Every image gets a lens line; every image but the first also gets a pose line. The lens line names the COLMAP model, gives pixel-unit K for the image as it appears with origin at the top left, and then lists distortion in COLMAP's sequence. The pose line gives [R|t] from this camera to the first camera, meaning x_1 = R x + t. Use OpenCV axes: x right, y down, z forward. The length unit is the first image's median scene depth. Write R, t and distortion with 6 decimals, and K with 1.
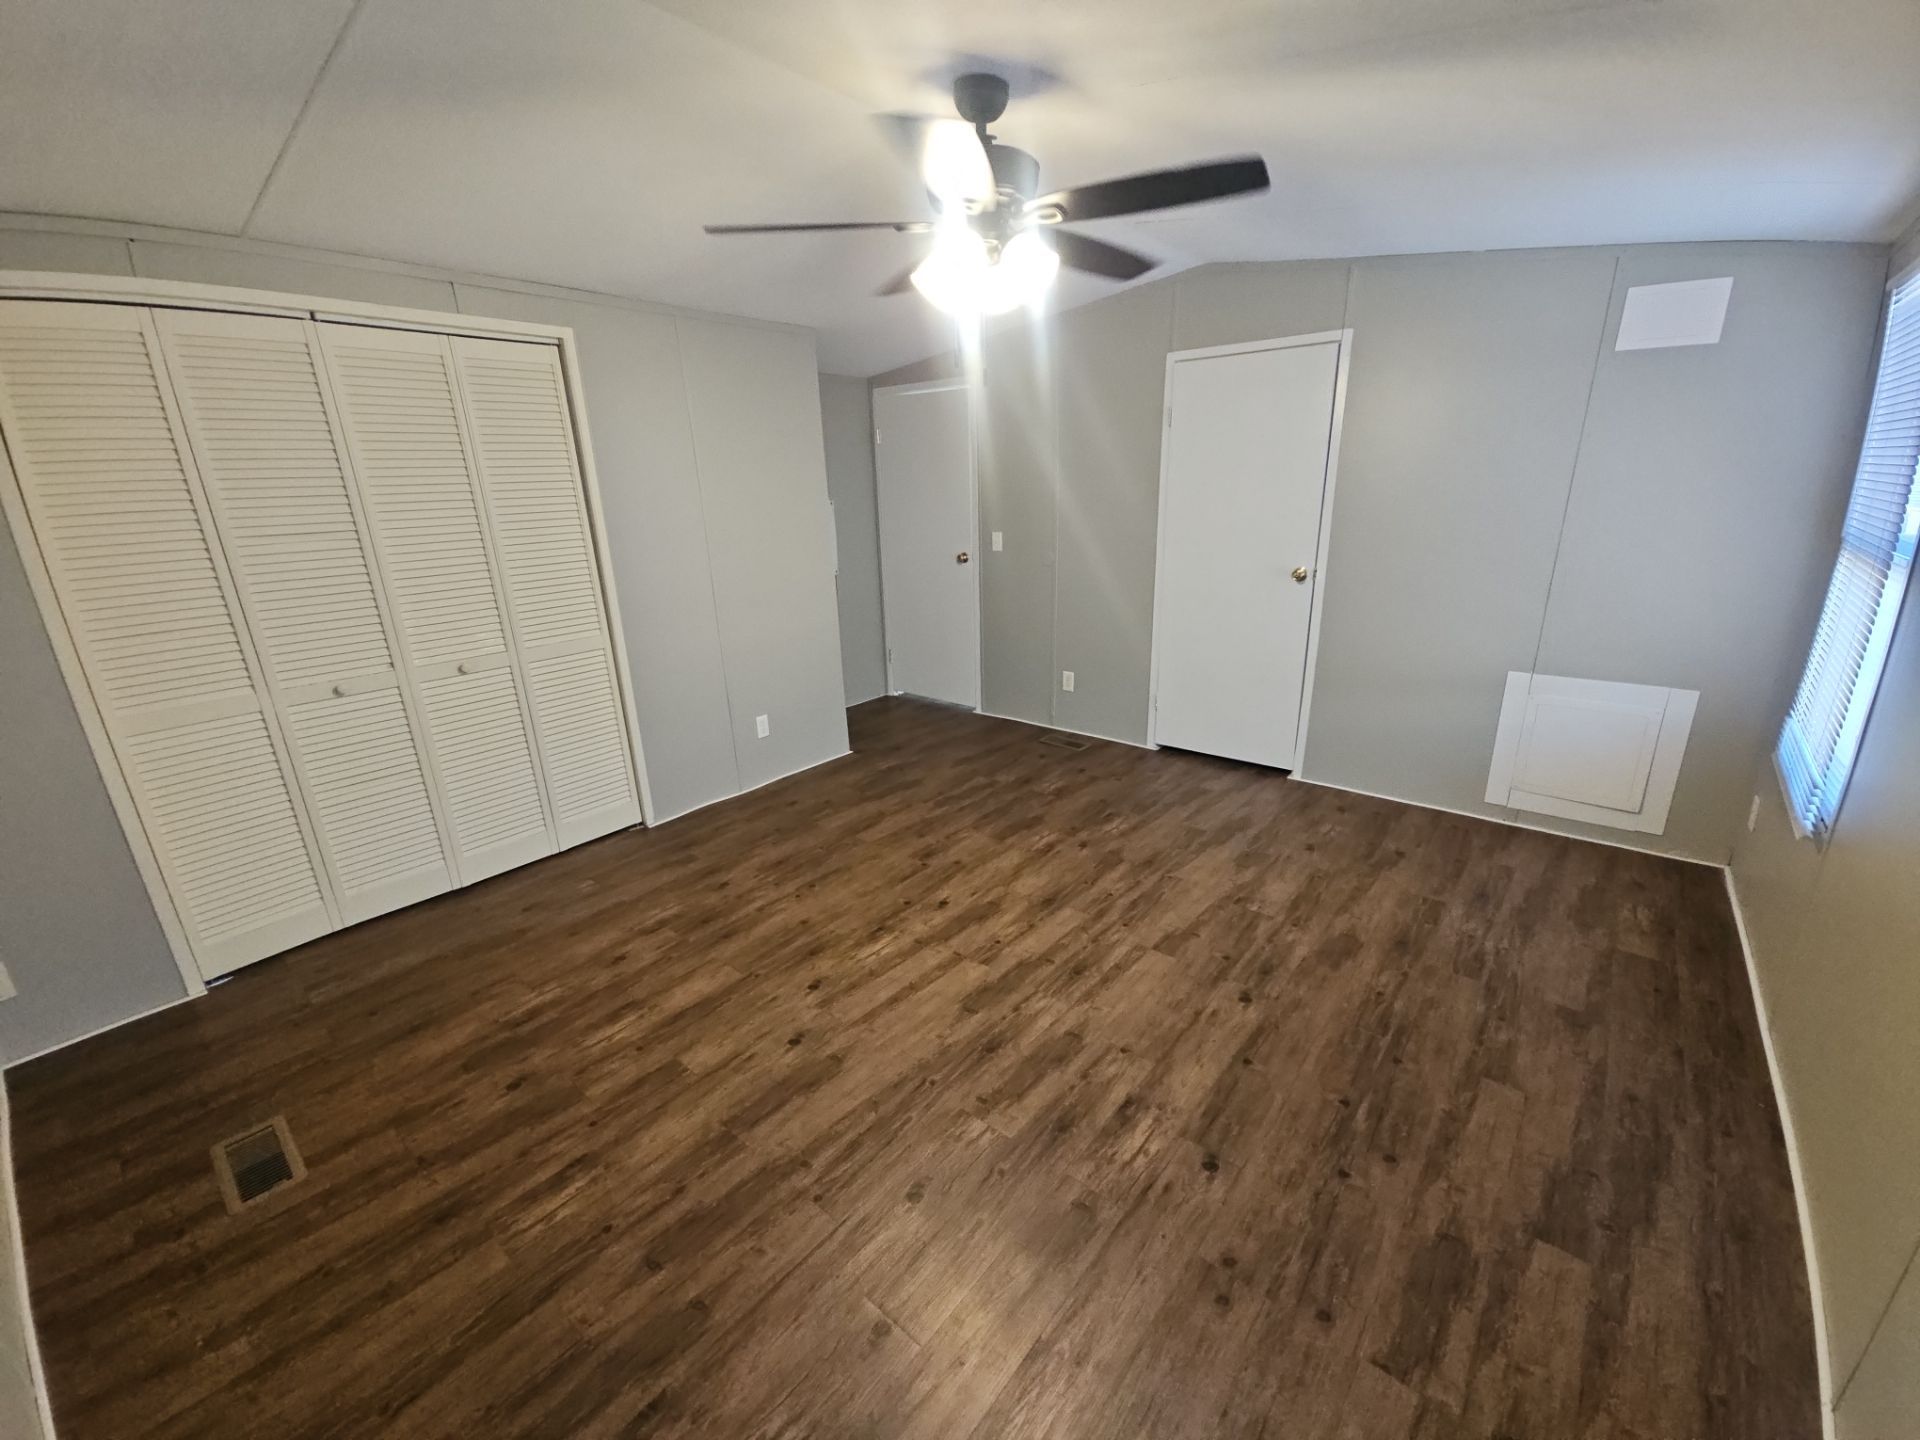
lens RADIAL K [[754.1, 0, 955.8], [0, 754.1, 716.1], [0, 0, 1]] dist [-0.000717, -0.000114]
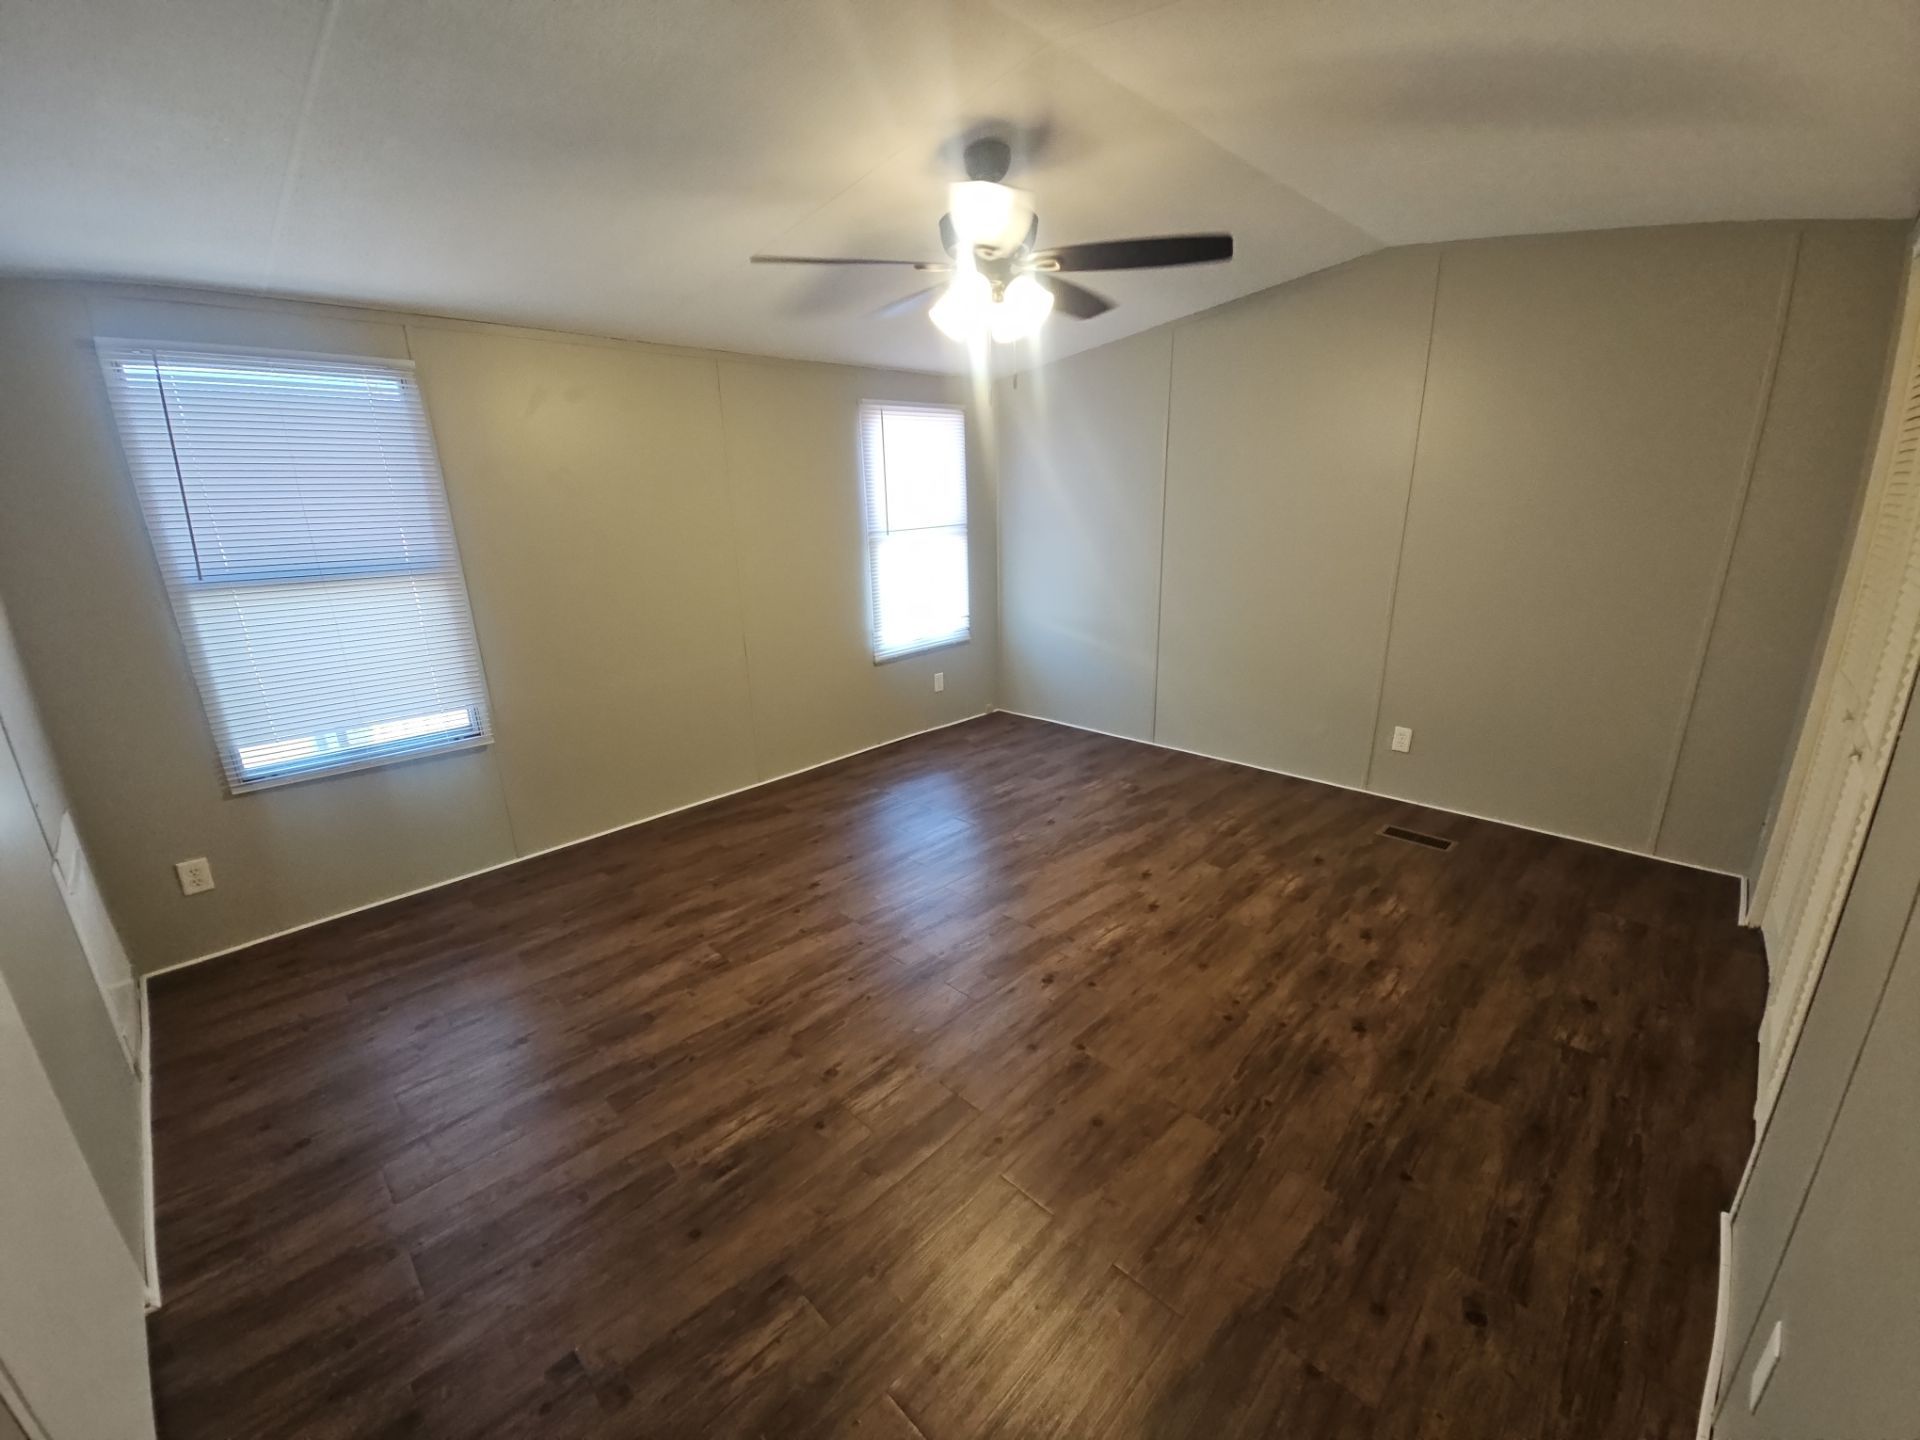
lens RADIAL K [[754.1, 0, 962.2], [0, 754.1, 716.1], [0, 0, 1]] dist [-0.000717, -0.000114]
pose [[-0.994823, 0.026924, 0.097996, -0.013009], [0.076592, 0.832415, 0.548835, -0.521858], [-0.066796, 0.553499, -0.830167, 1.712065]]
